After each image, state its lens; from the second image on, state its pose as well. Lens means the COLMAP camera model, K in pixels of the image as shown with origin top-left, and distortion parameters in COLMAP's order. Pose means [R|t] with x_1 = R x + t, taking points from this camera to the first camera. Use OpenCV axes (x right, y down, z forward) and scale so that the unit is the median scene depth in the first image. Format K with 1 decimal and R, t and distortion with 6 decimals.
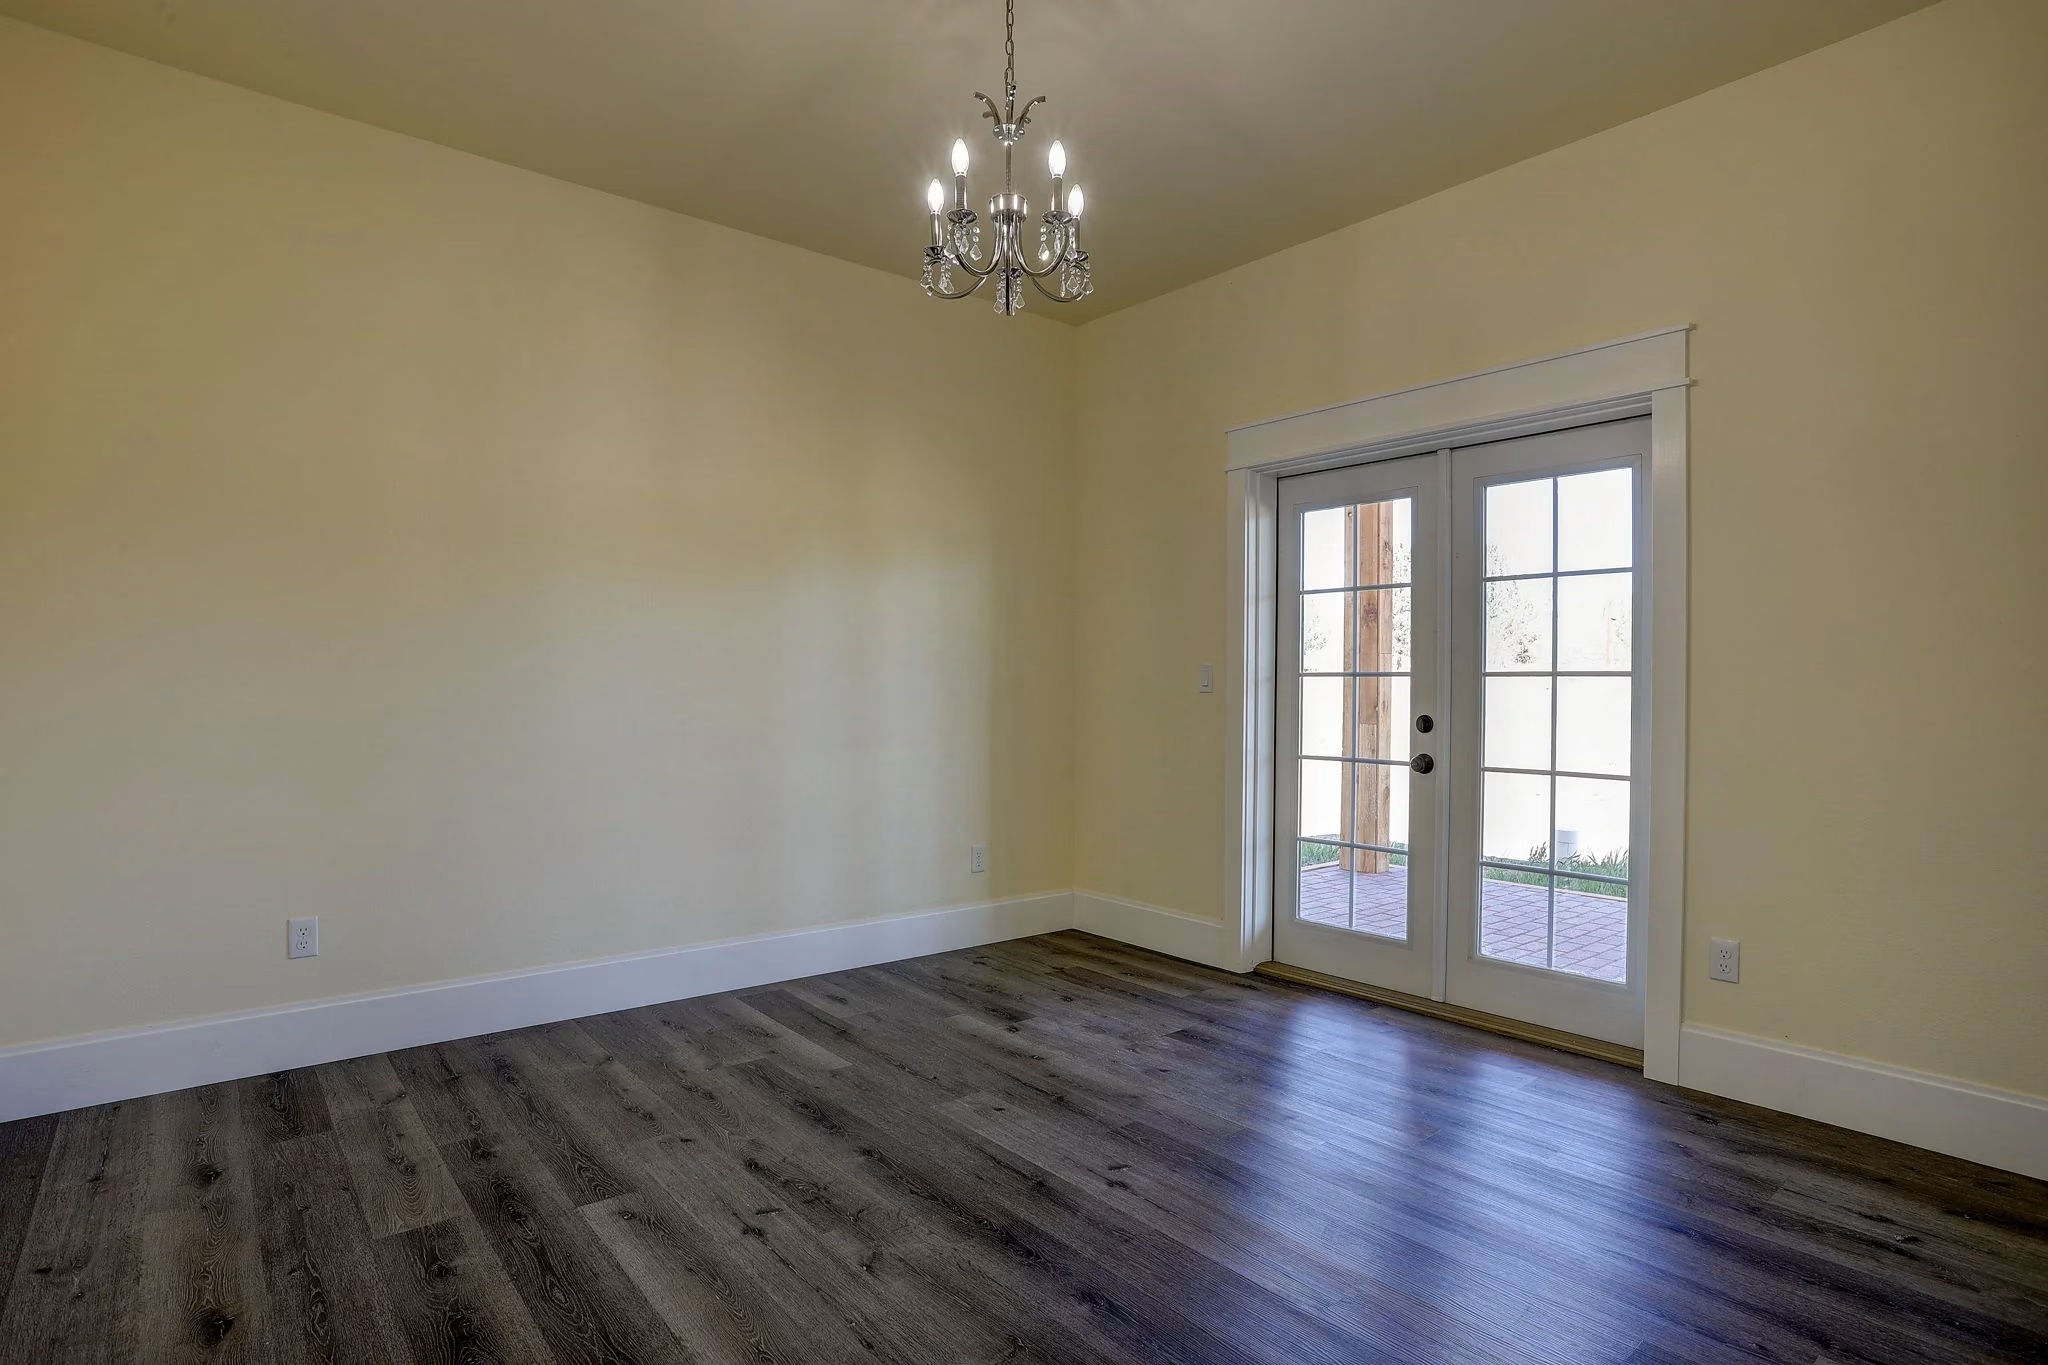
lens RADIAL K [[999.2, 0, 1024.0], [0, 999.2, 682.5], [0, 0, 1]] dist [-0.063277, 0.031625]
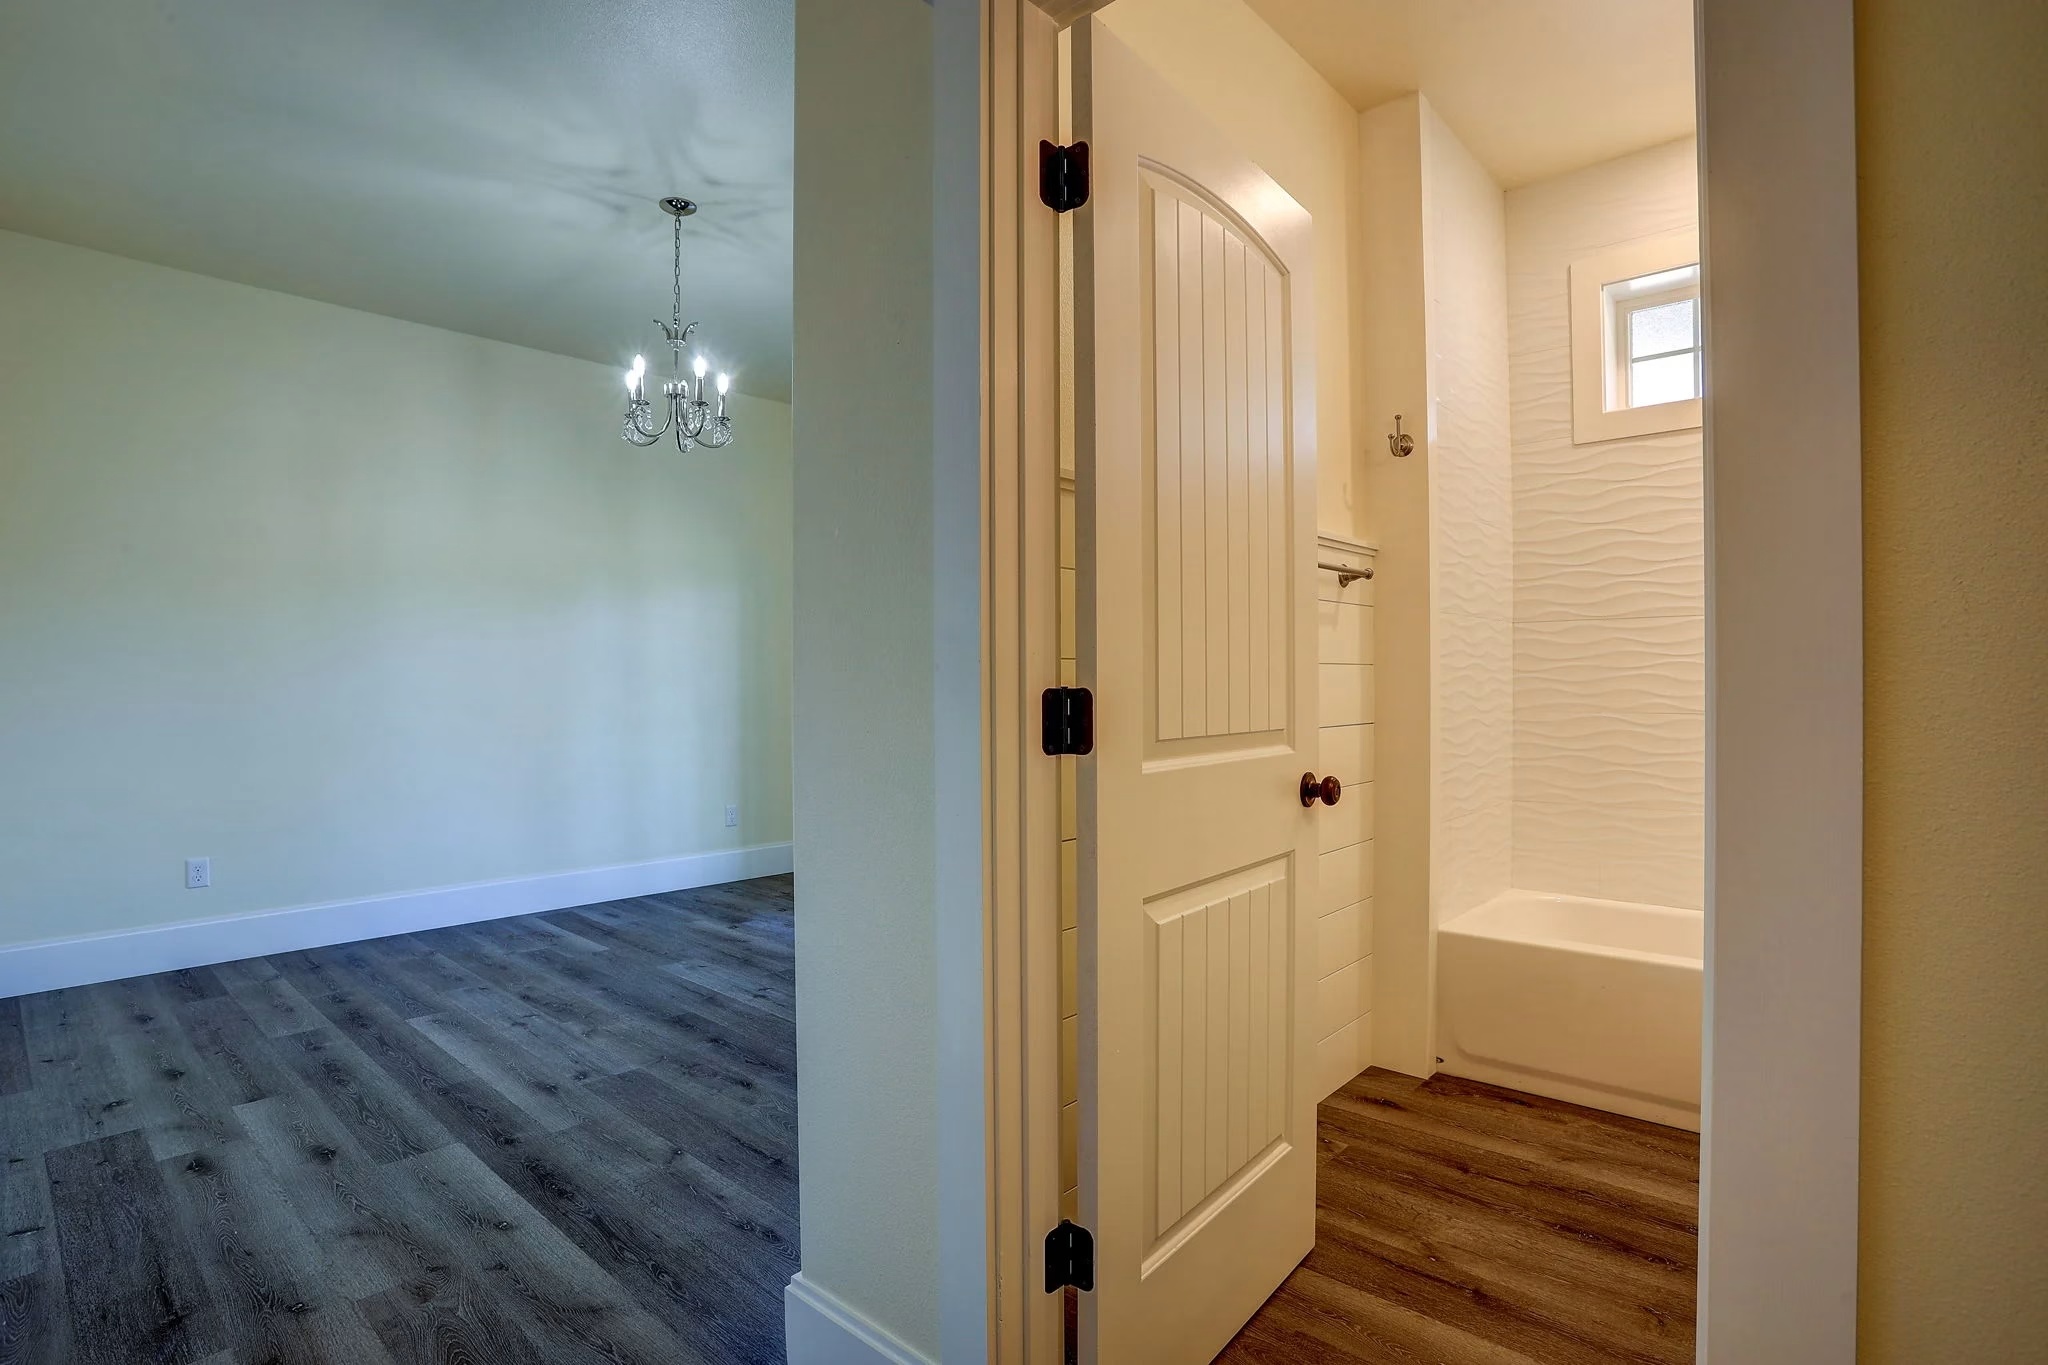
lens RADIAL K [[999.2, 0, 1024.0], [0, 999.2, 682.5], [0, 0, 1]] dist [-0.063277, 0.031625]
pose [[0.992617, -0.012437, 0.120654, 0.293942], [0.011987, 0.999918, 0.004451, -0.001944], [-0.120700, -0.002972, 0.992685, -0.570817]]
